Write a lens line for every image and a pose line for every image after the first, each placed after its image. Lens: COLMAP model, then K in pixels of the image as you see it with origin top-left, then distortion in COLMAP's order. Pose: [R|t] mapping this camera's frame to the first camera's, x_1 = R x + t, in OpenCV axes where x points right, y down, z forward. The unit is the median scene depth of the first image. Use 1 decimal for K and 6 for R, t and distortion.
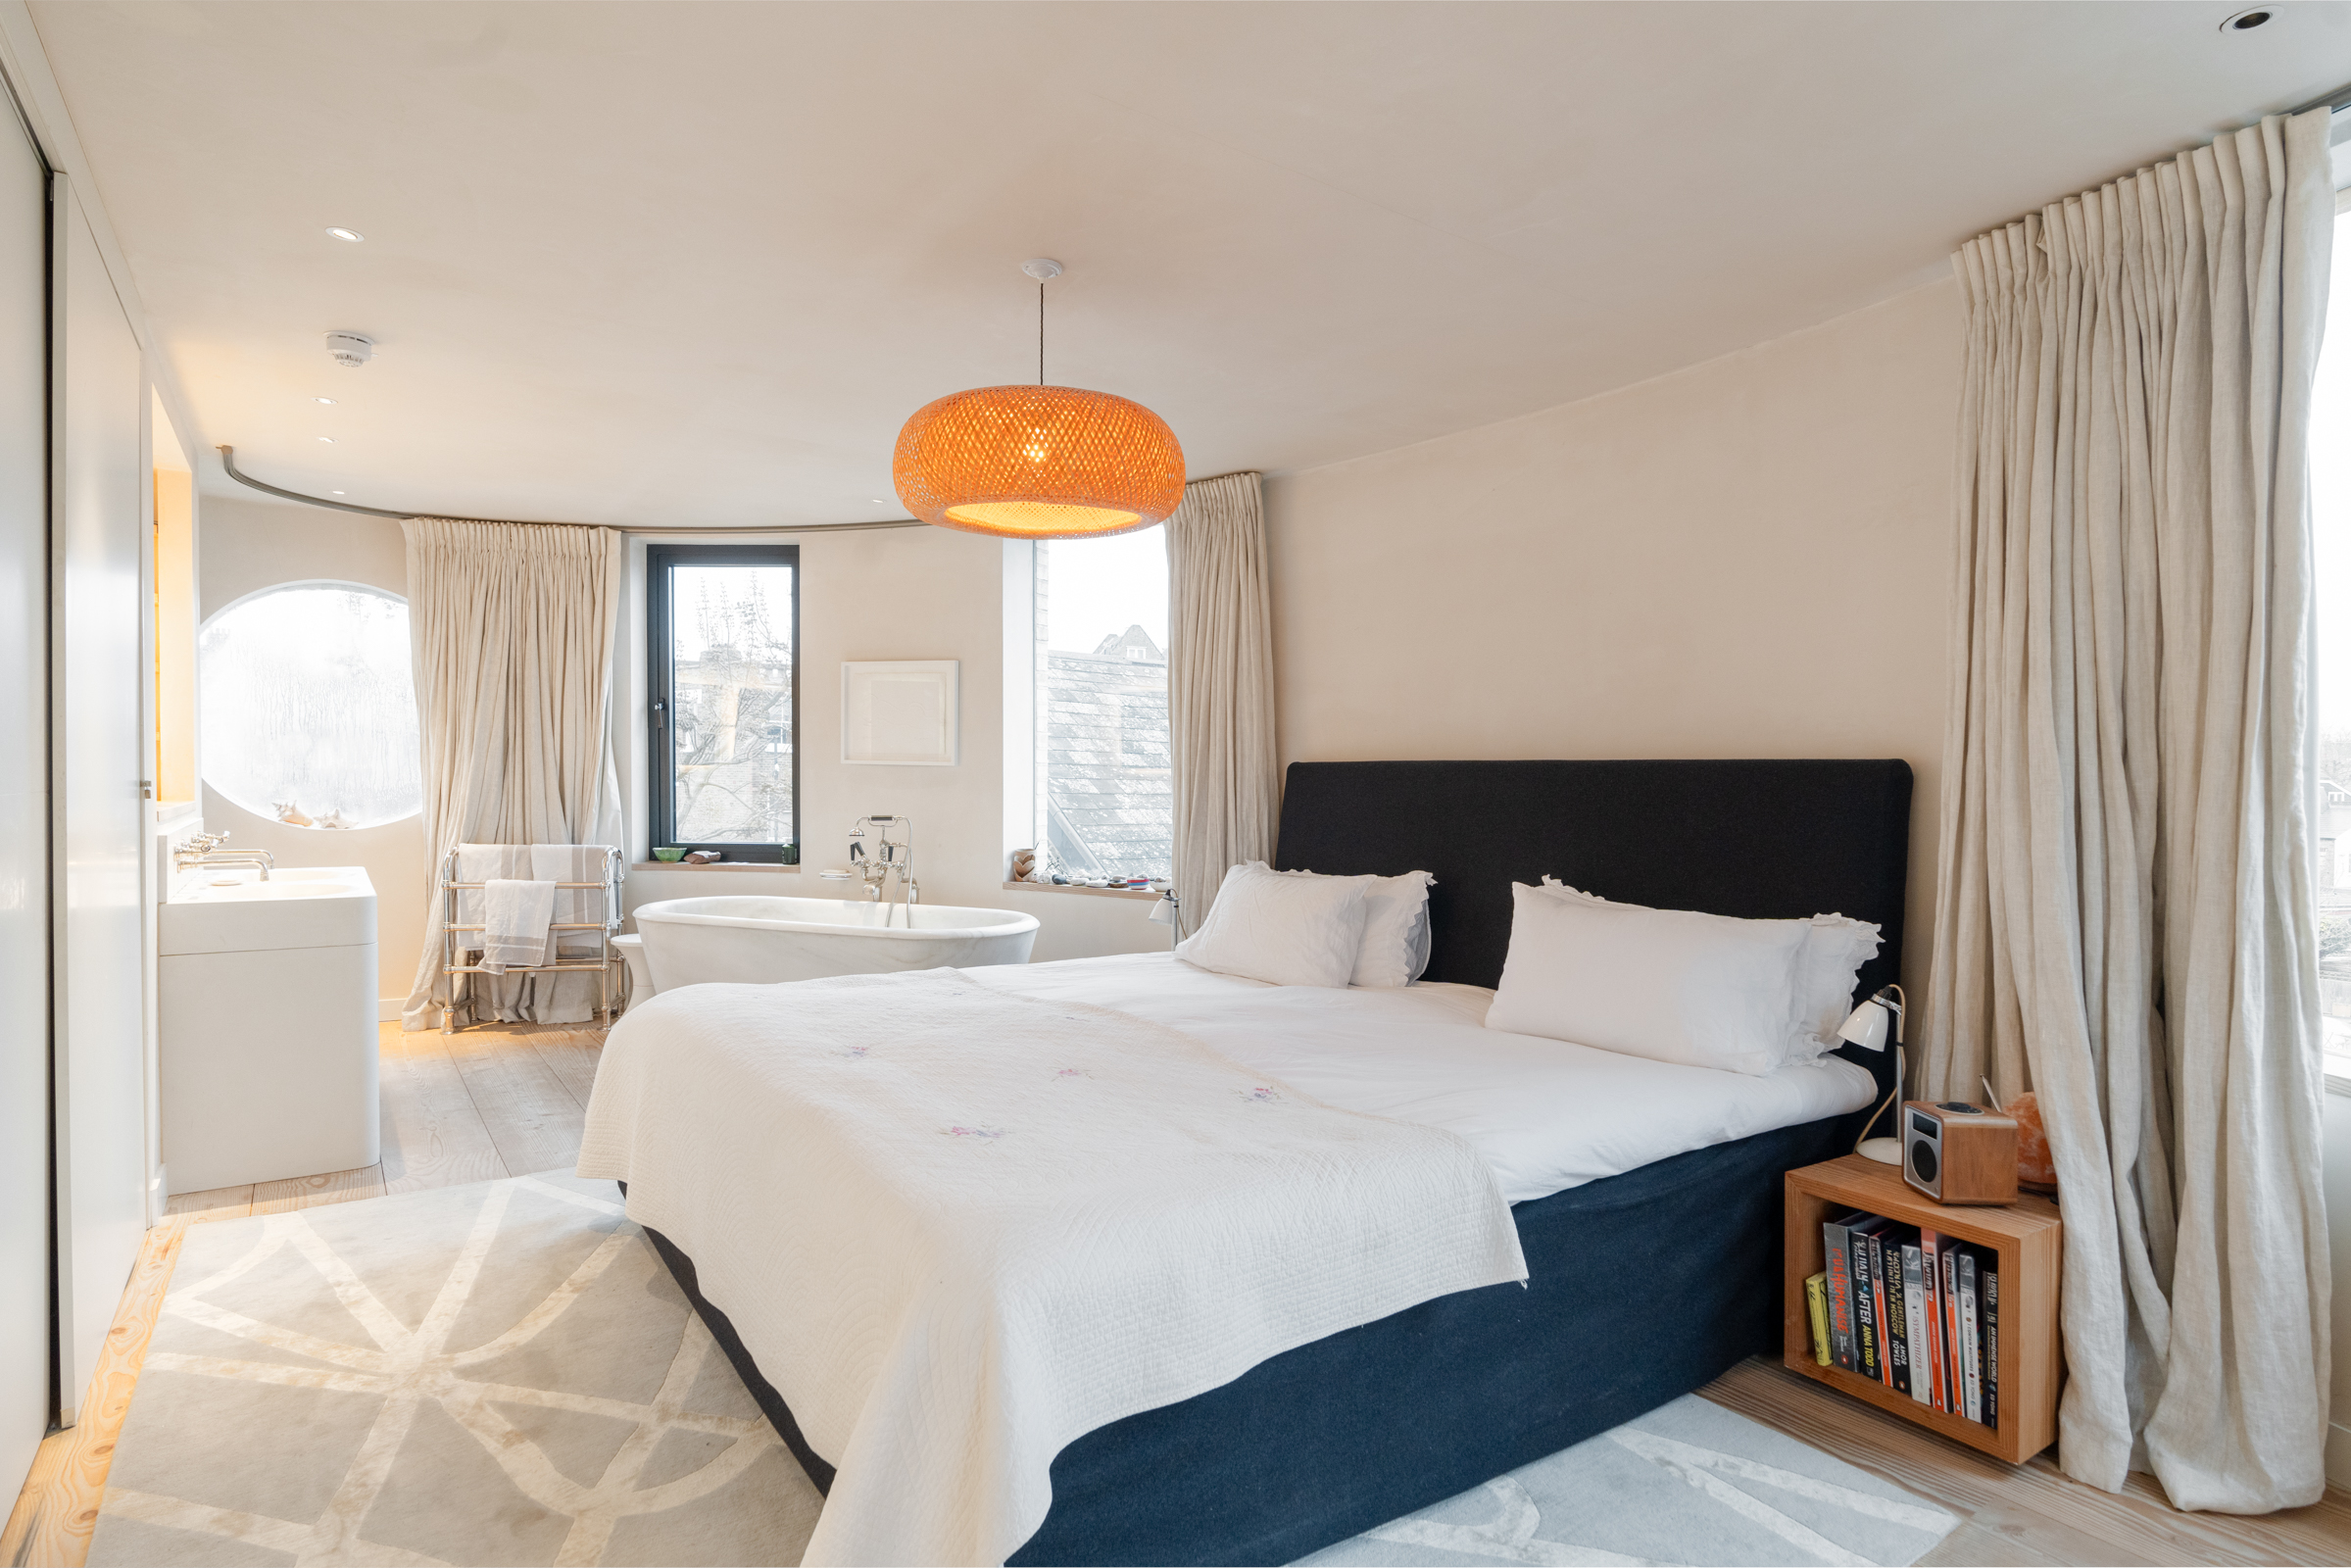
lens RADIAL K [[1046.5, 0, 1177.6], [0, 1046.5, 827.2], [0, 0, 1]] dist [0.002333, 0.000303]
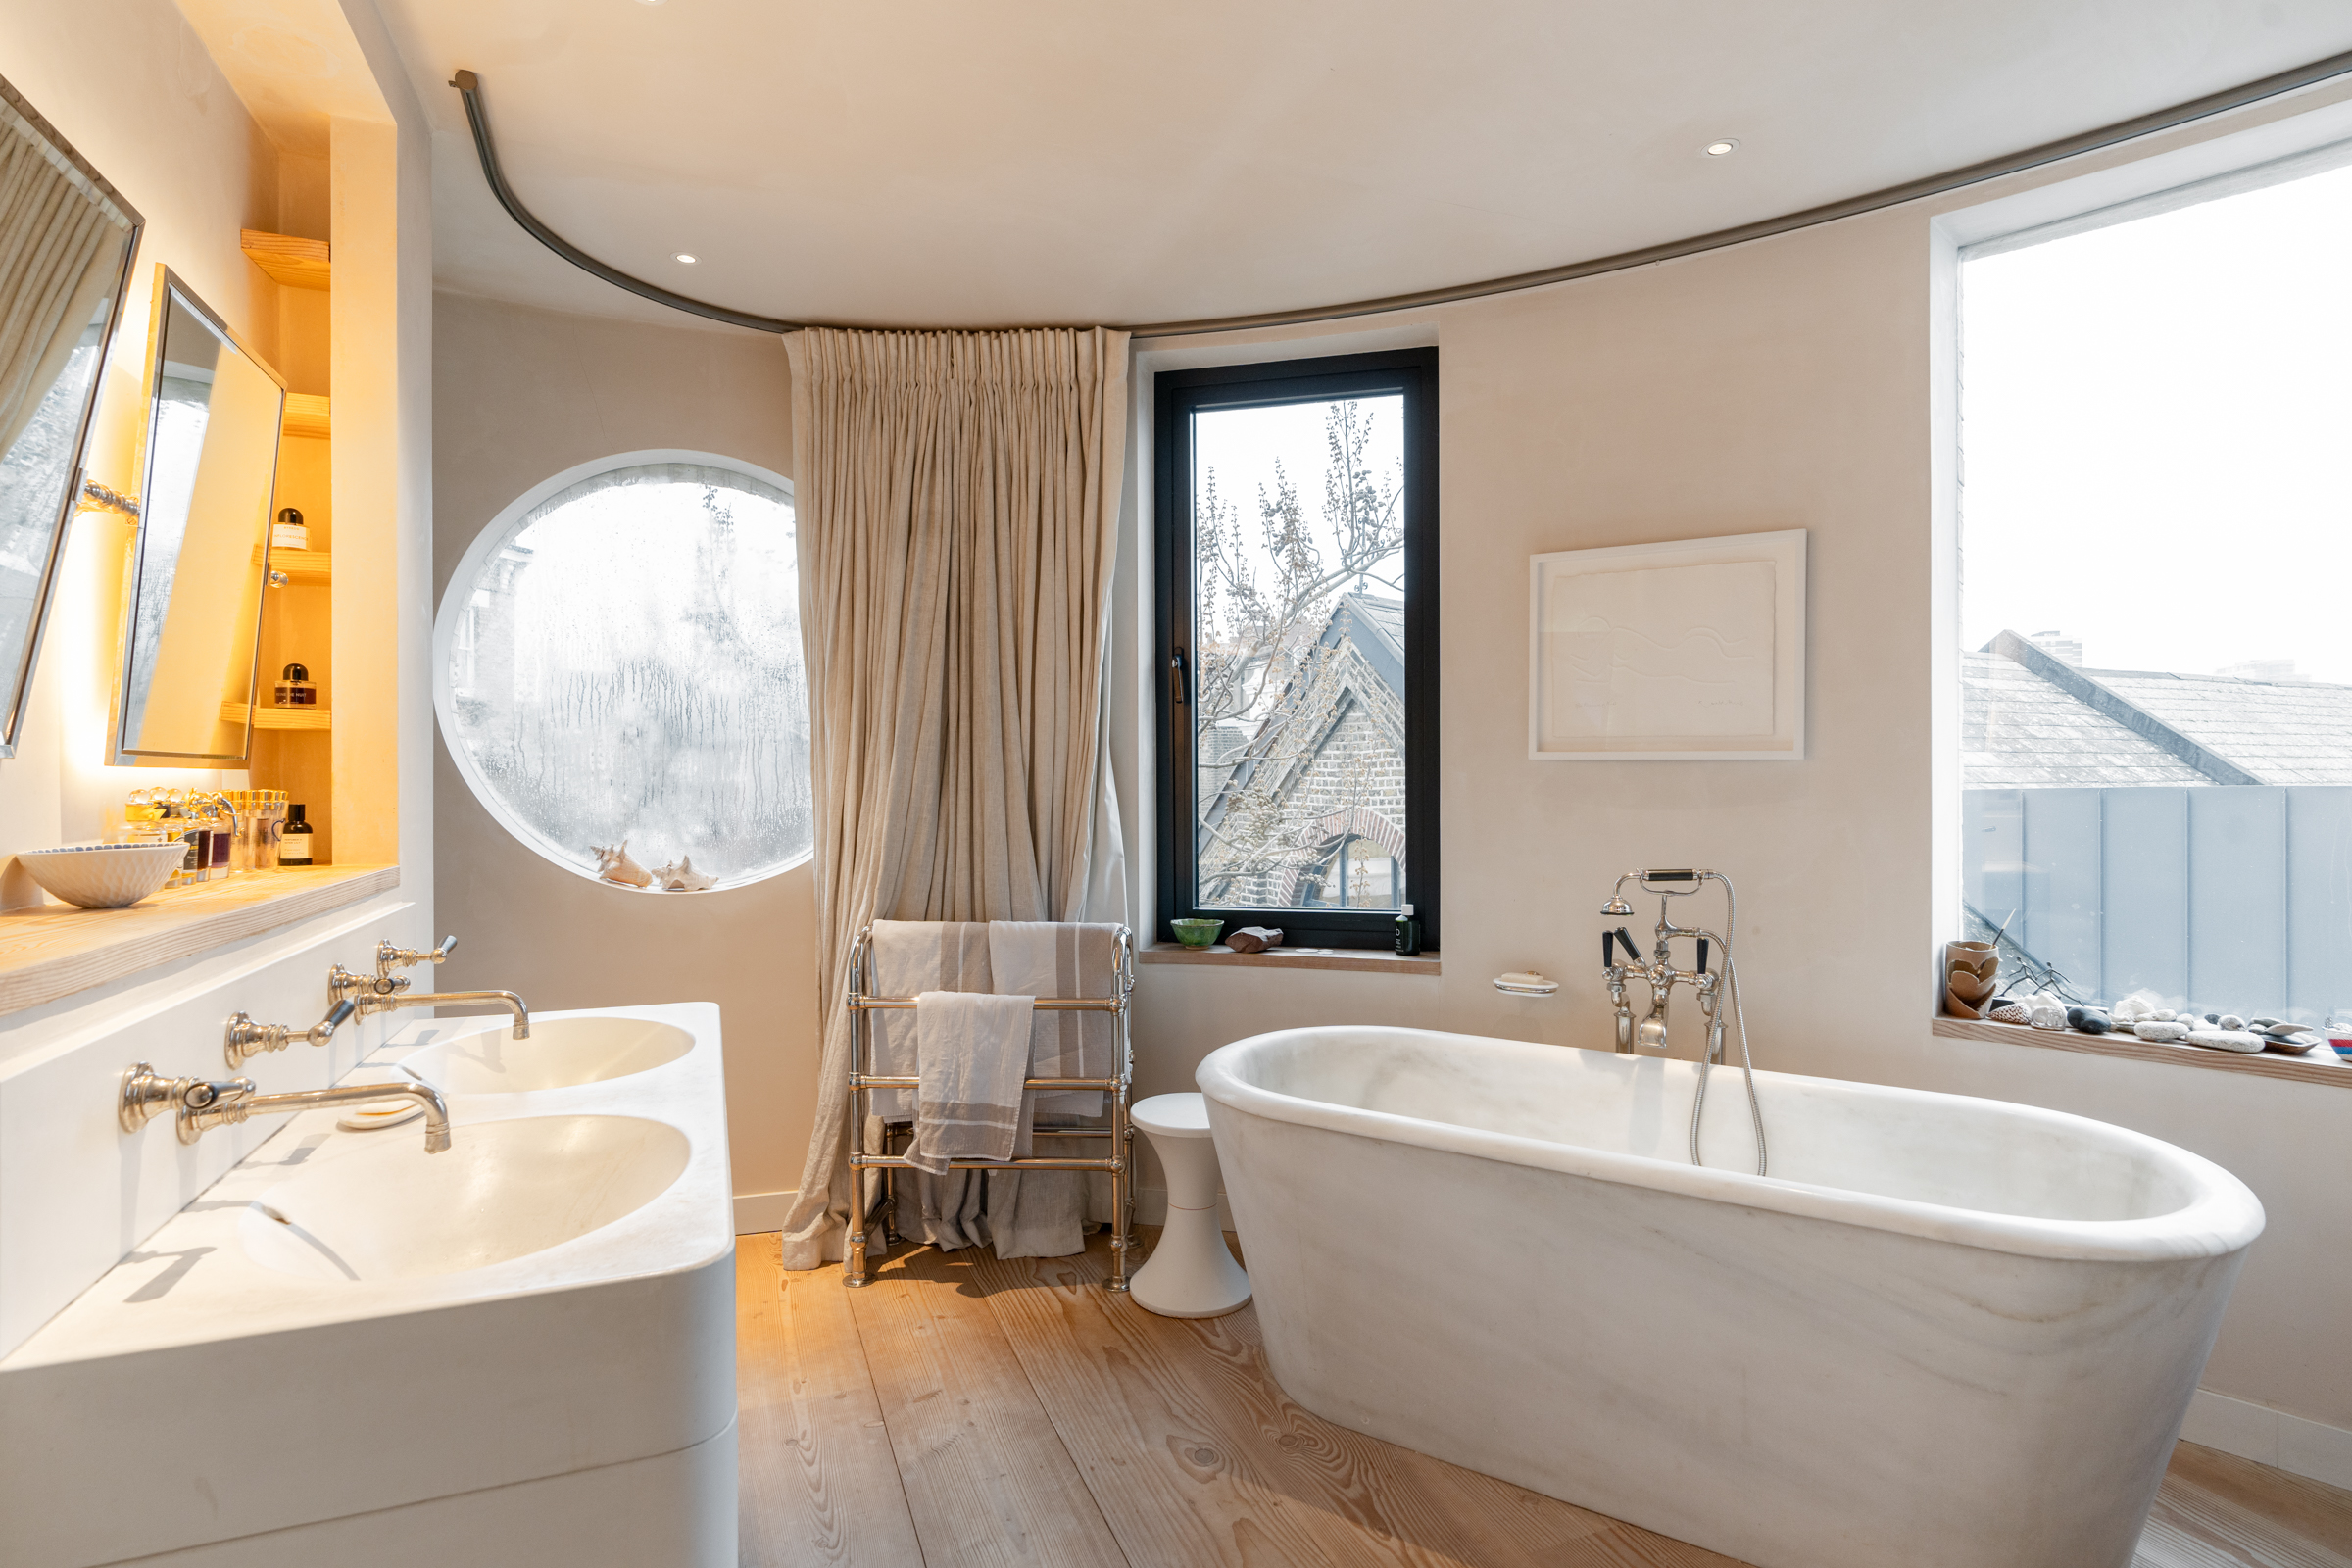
lens RADIAL K [[1225.6, 0, 1174.9], [0, 1225.6, 826.0], [0, 0, 1]] dist [-0.003003, -0.000229]
pose [[0.948911, -0.003157, -0.315527, -0.329432], [0.000001, 0.999950, -0.010002, -0.025857], [0.315543, 0.009491, 0.948864, 0.437720]]
